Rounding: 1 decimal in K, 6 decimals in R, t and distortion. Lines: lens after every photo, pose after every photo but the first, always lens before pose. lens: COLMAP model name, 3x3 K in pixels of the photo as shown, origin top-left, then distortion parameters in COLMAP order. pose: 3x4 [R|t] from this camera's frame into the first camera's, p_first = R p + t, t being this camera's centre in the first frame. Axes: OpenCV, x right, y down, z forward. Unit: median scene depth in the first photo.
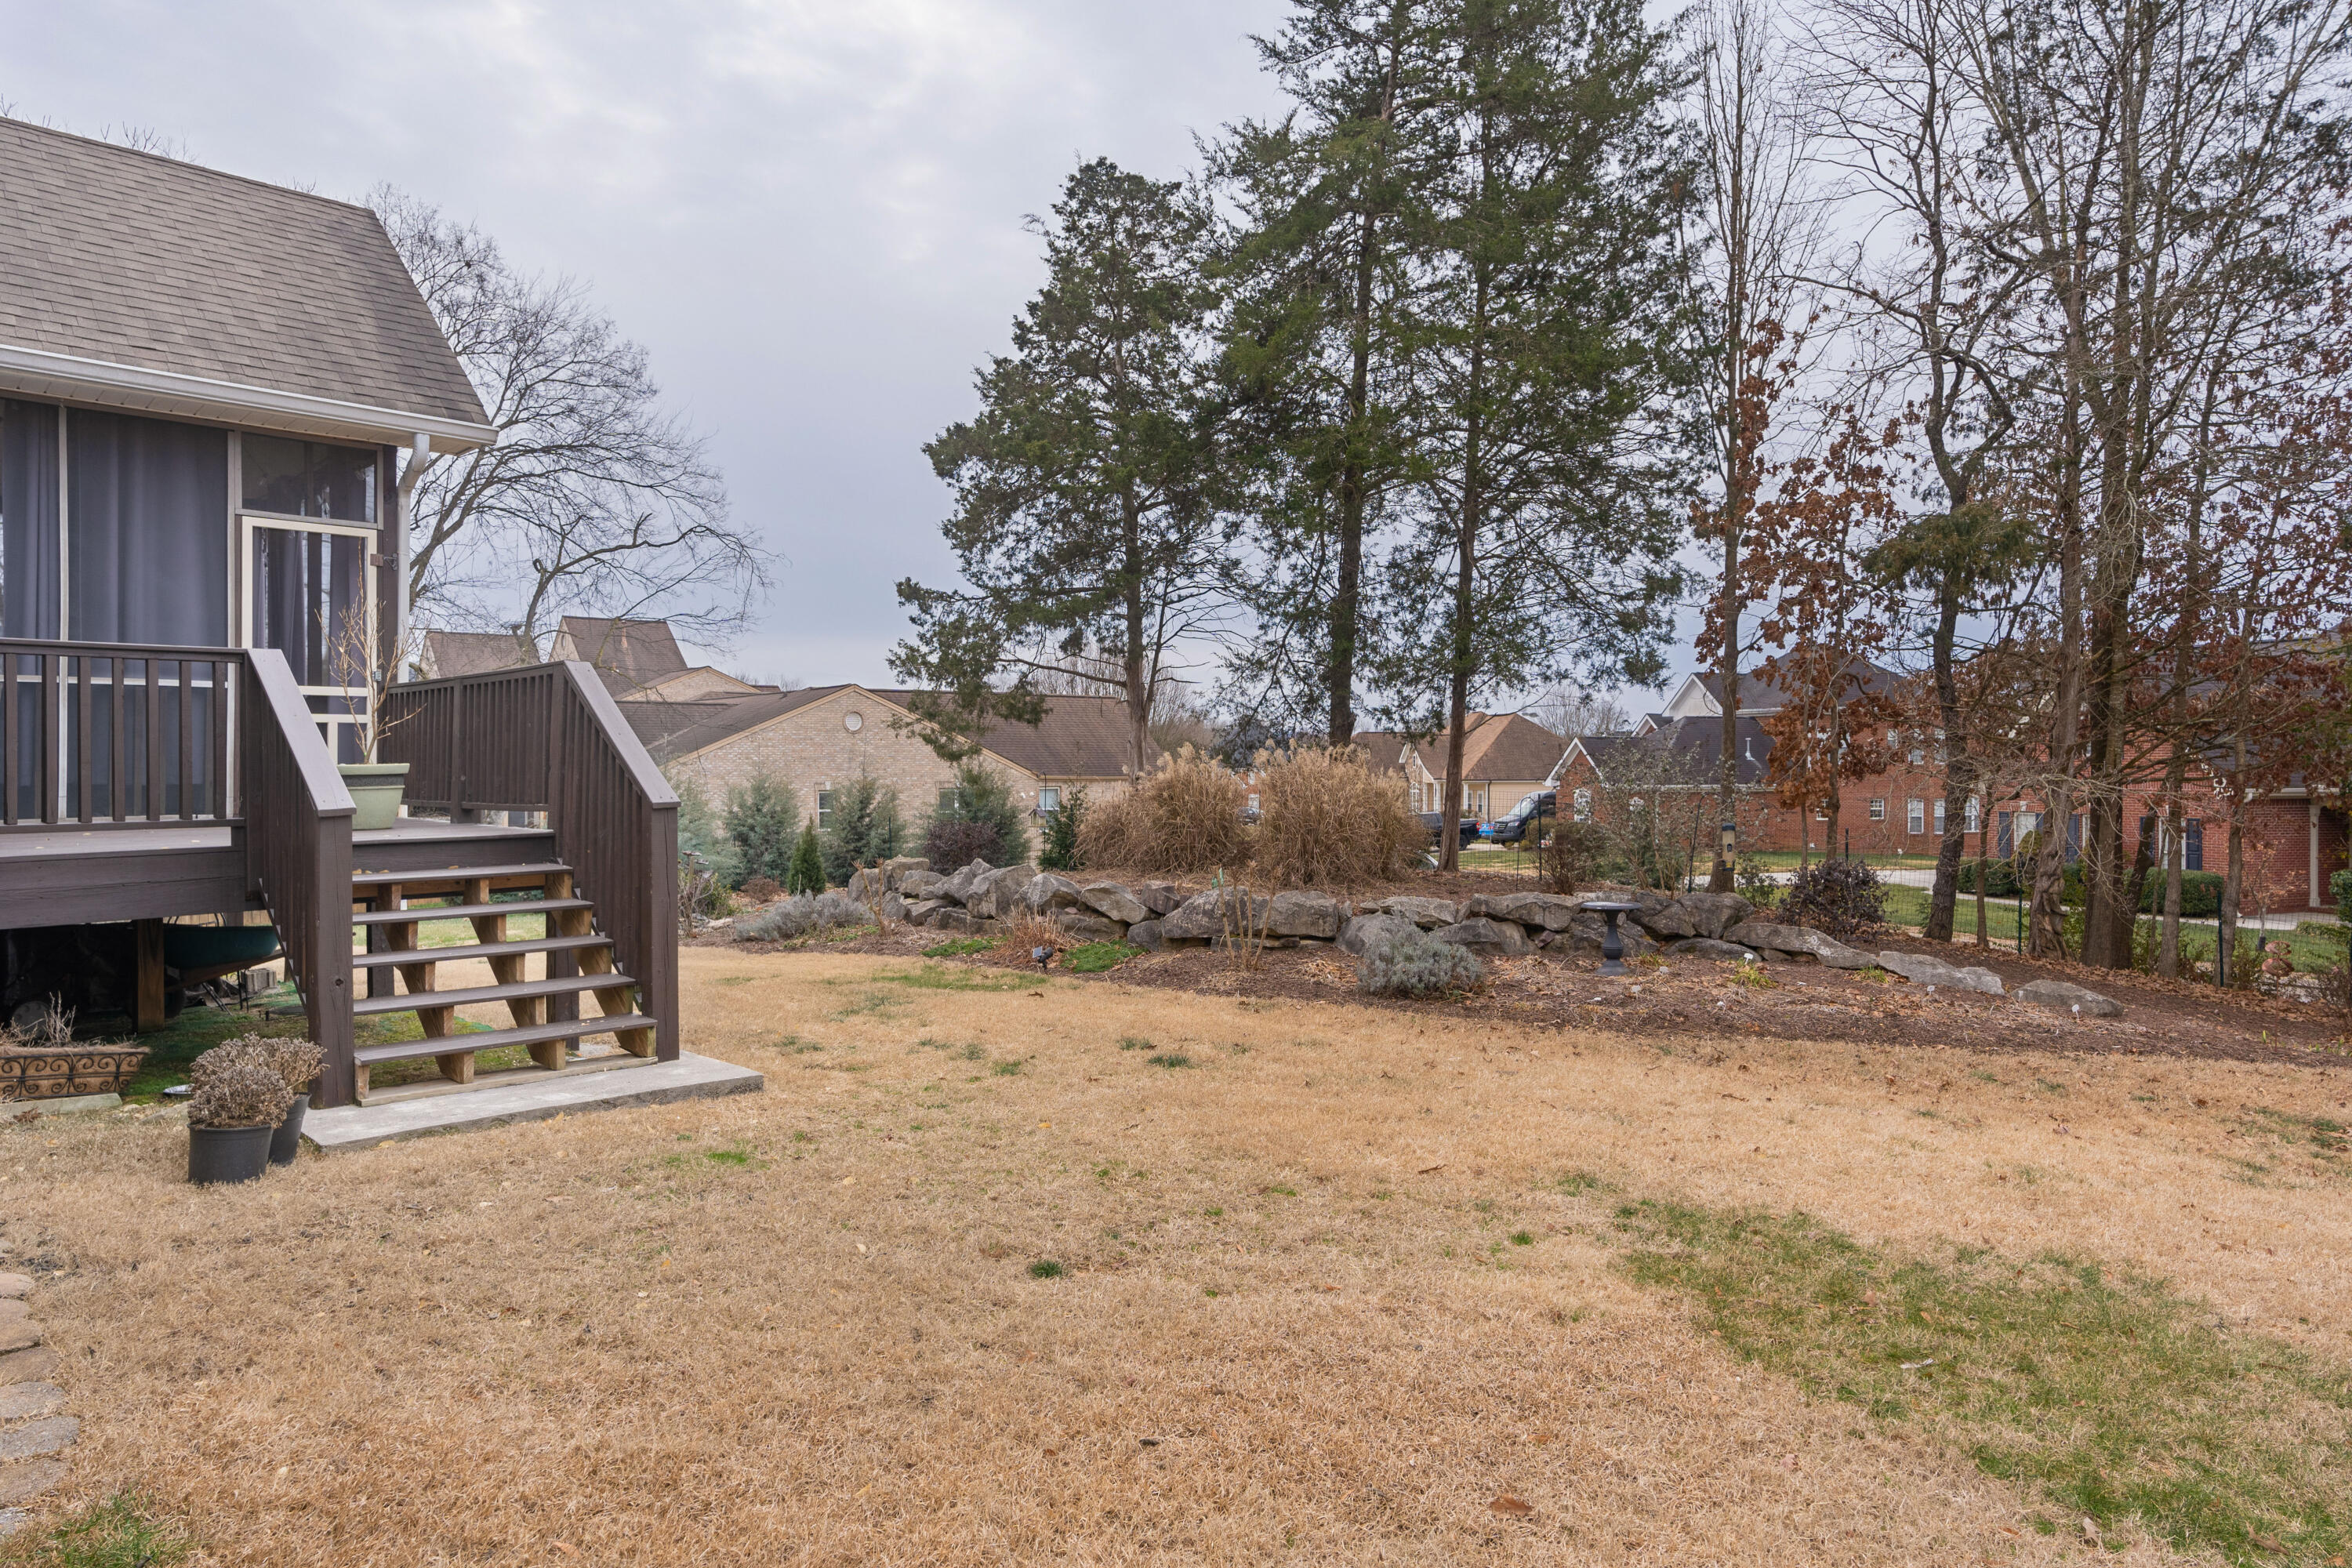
lens RADIAL K [[1345.2, 0, 1162.8], [0, 1345.2, 757.9], [0, 0, 1]] dist [-0.005100, -0.001126]
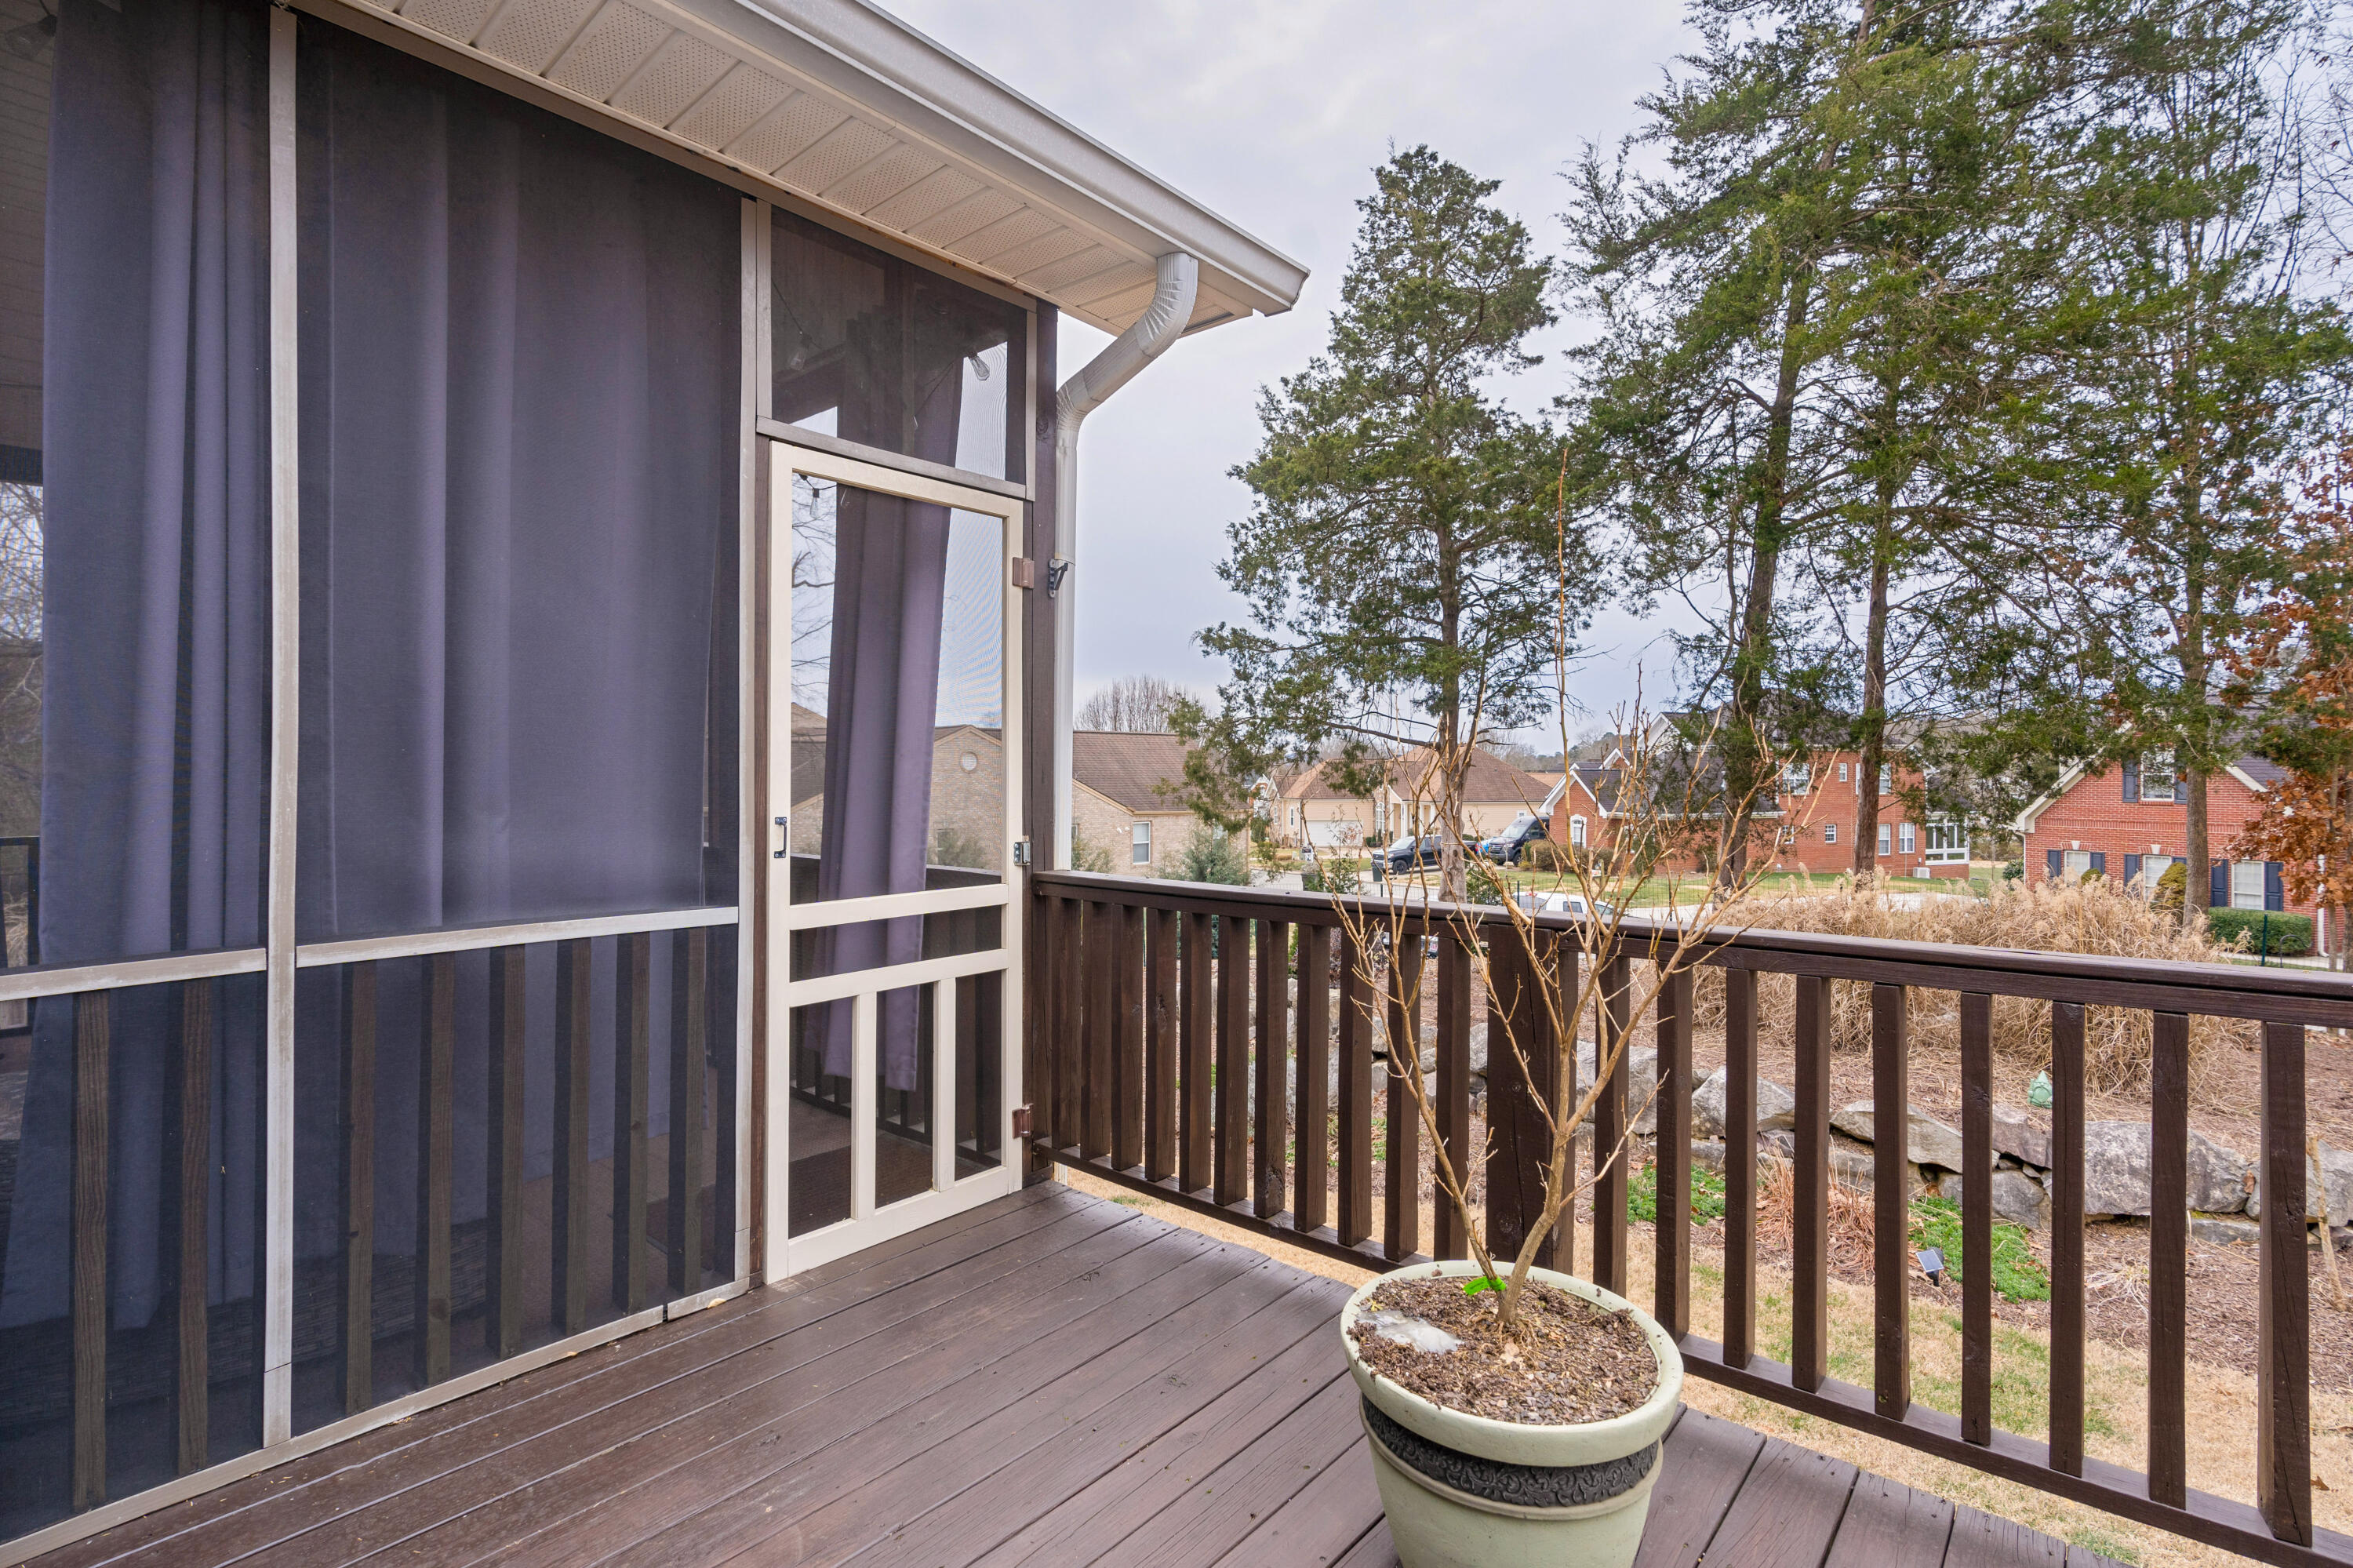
lens RADIAL K [[1116.7, 0, 1178.8], [0, 1116.7, 773.9], [0, 0, 1]] dist [-0.009380, 0.000067]
pose [[0.998351, 0.002878, 0.057324, -0.553354], [-0.002900, 0.999996, 0.000309, -0.084957], [-0.057323, -0.000475, 0.998356, 0.647996]]
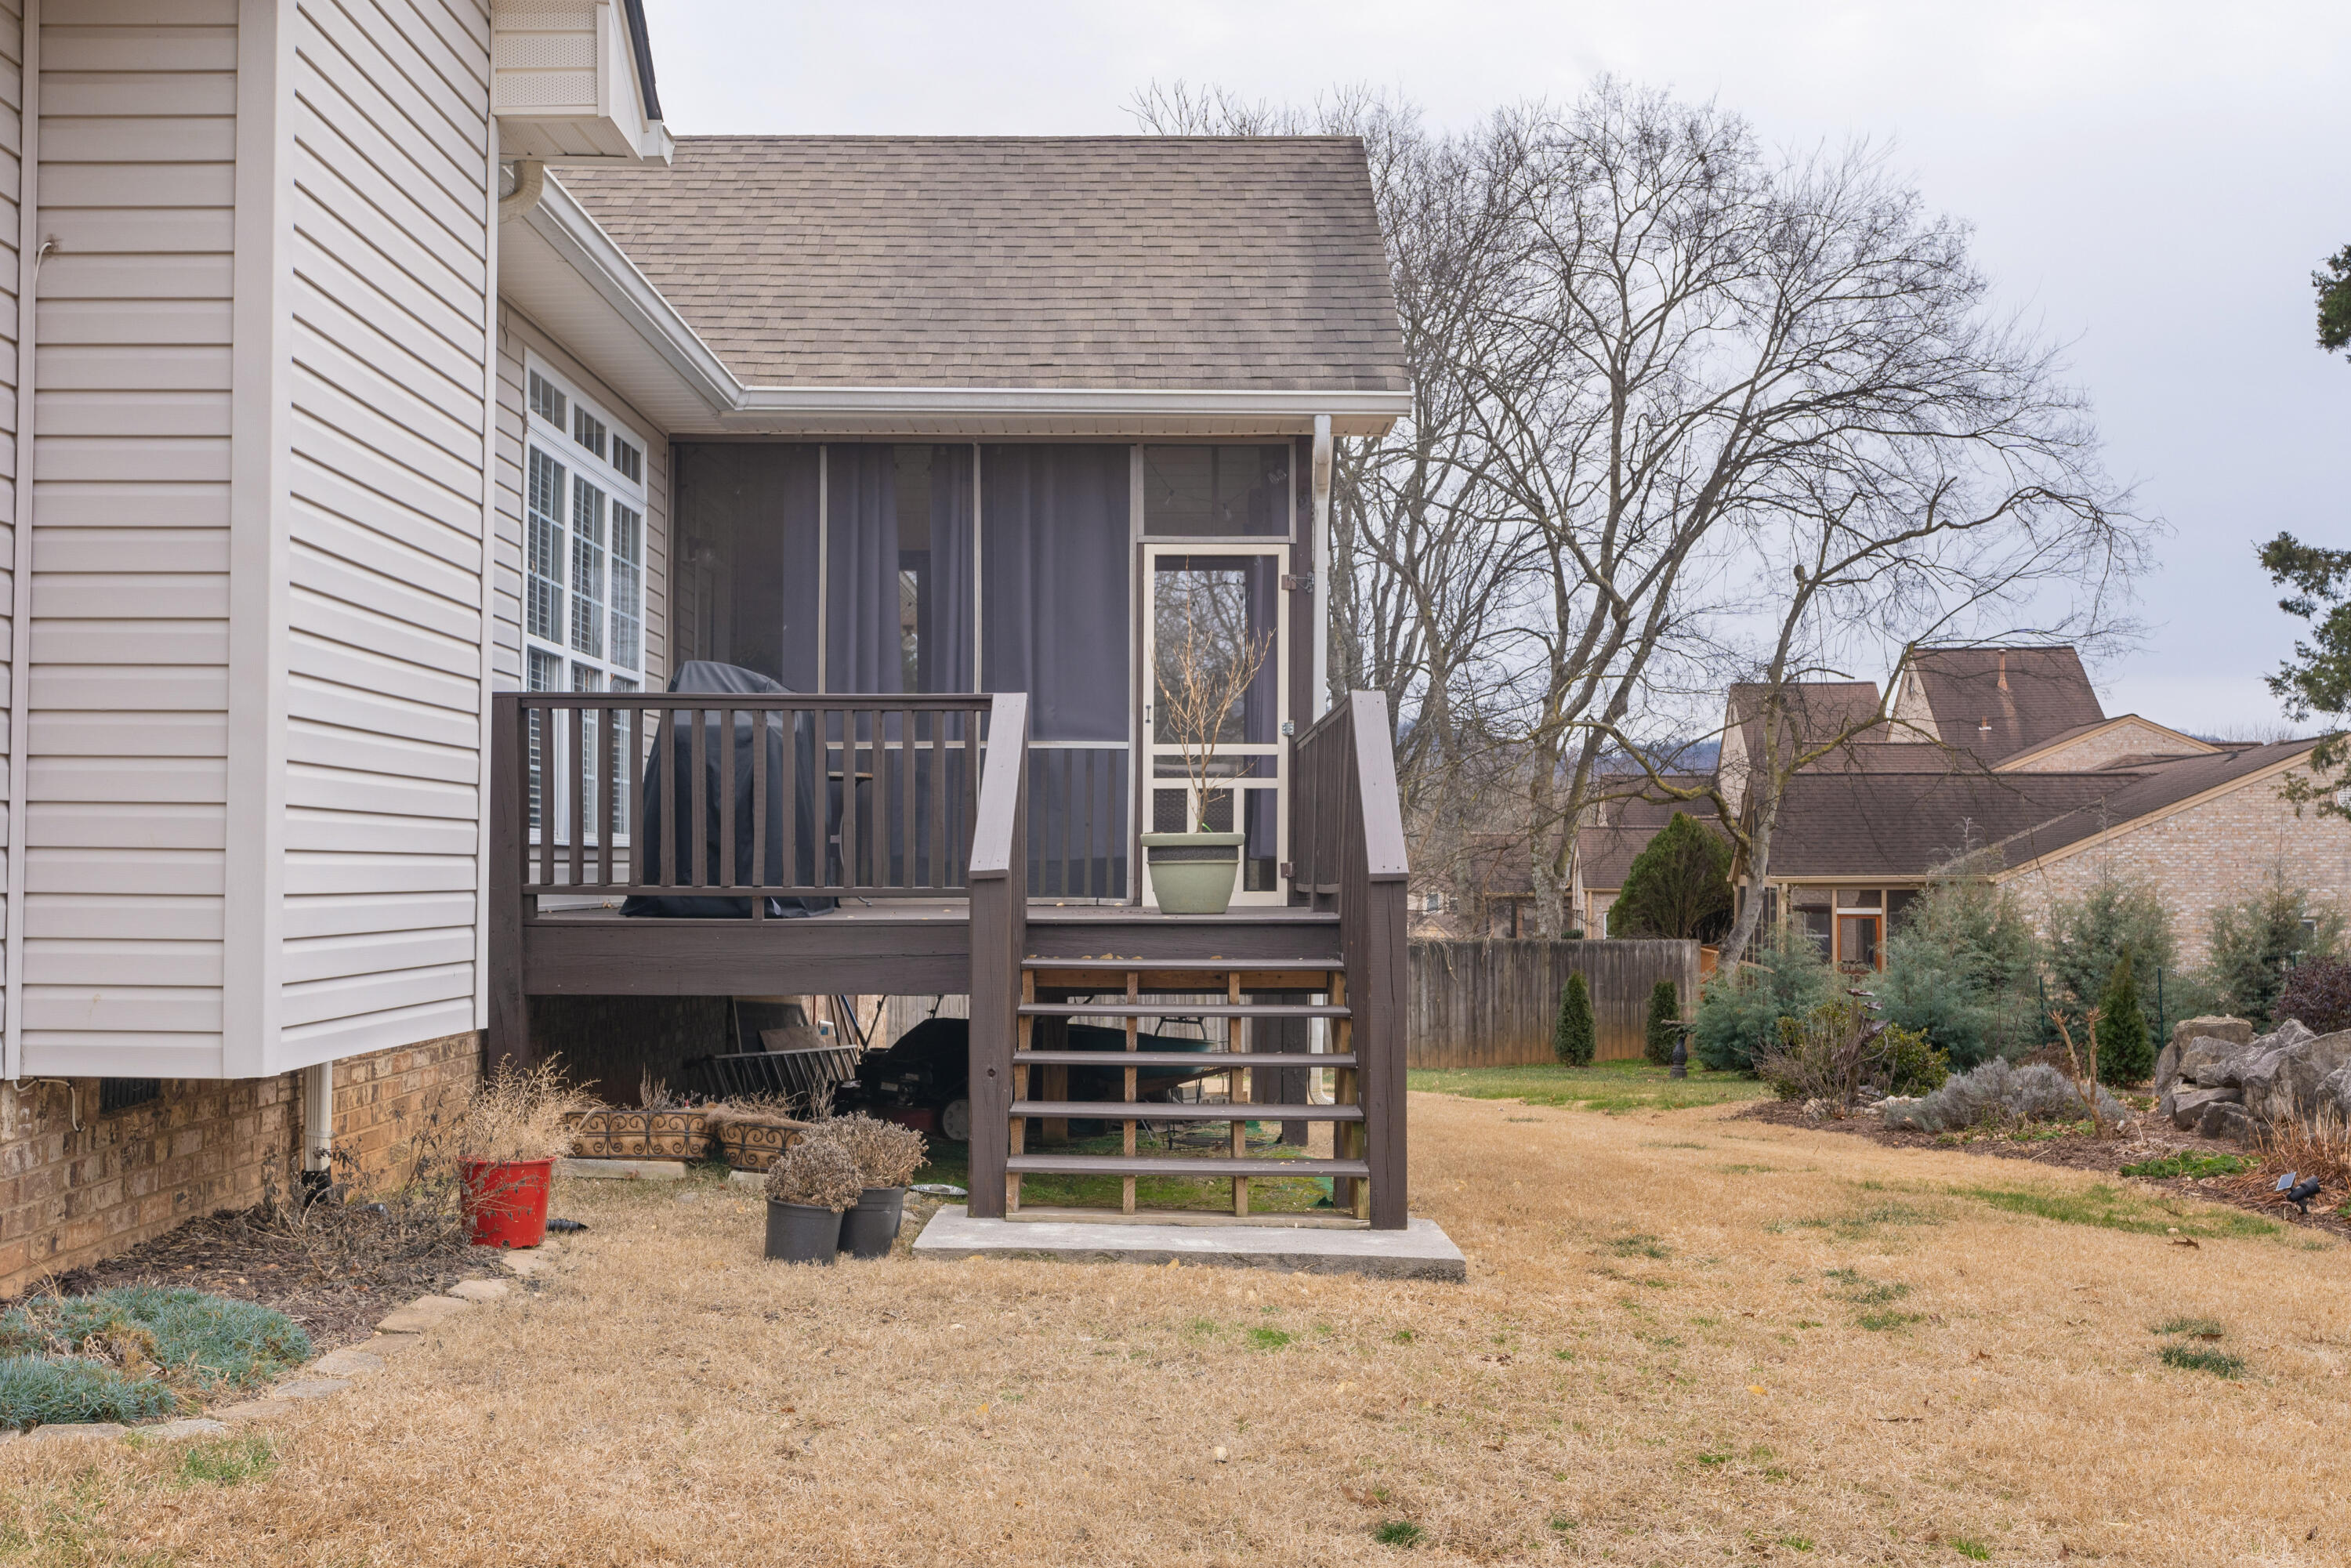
lens RADIAL K [[2129.6, 0, 1166.8], [0, 2129.6, 828.1], [0, 0, 1]] dist [-0.010816, -0.003019]
pose [[0.705094, -0.010429, -0.709037, 0.249225], [-0.003621, 0.999826, -0.018306, 0.020353], [0.709104, 0.015475, 0.704934, 0.067539]]
